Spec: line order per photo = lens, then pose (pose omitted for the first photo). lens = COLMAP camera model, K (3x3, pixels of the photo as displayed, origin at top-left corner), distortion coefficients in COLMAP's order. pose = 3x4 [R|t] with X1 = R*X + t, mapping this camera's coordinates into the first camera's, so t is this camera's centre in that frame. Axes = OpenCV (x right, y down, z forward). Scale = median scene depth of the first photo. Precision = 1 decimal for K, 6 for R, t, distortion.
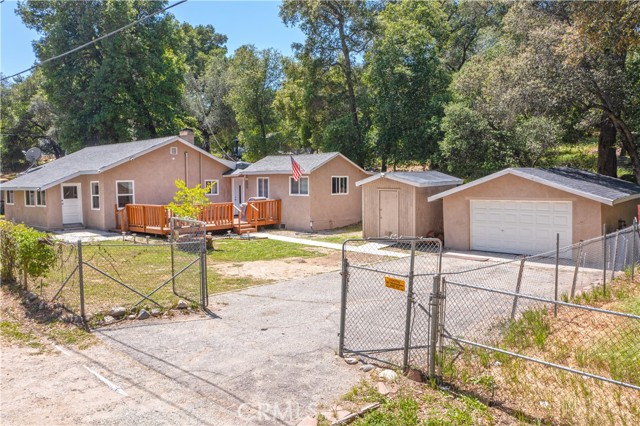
lens RADIAL K [[506.2, 0, 320.0], [0, 506.2, 213.0], [0, 0, 1]] dist [-0.010057, 0.012827]
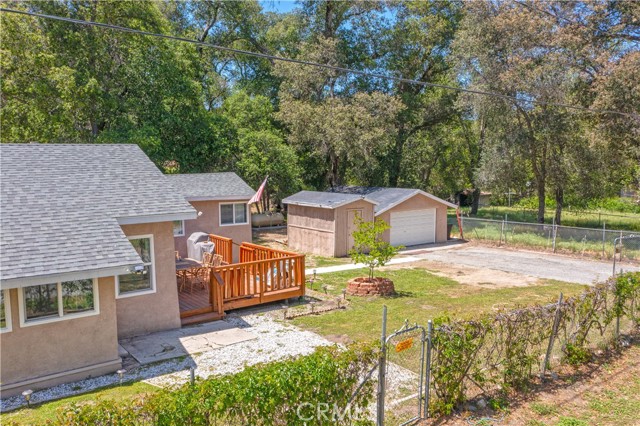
lens RADIAL K [[506.2, 0, 320.0], [0, 506.2, 213.0], [0, 0, 1]] dist [-0.010057, 0.012827]
pose [[0.197198, -0.084800, 0.976689, -0.847397], [0.071739, 0.994829, 0.071891, -0.106280], [-0.977735, 0.055890, 0.202262, 0.702812]]
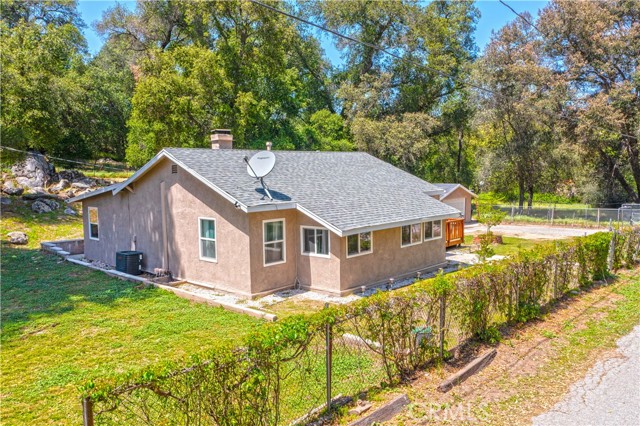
lens RADIAL K [[506.2, 0, 320.0], [0, 506.2, 213.0], [0, 0, 1]] dist [-0.010057, 0.012827]
pose [[0.010751, -0.076962, 0.996976, -1.255999], [0.076085, 0.994206, 0.075928, -0.122786], [-0.997043, 0.075038, 0.016544, 1.098787]]
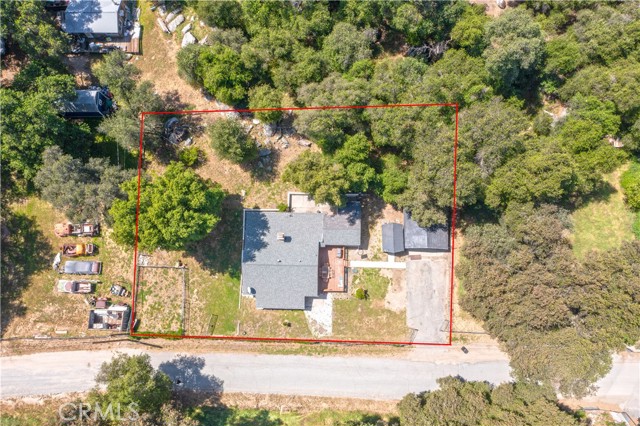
lens RADIAL K [[506.2, 0, 320.0], [0, 506.2, 213.0], [0, 0, 1]] dist [-0.010057, 0.012827]
pose [[0.760949, -0.638683, 0.114197, -0.418943], [0.070947, 0.256863, 0.963840, -3.021163], [-0.644921, -0.725331, 0.240772, 0.547115]]
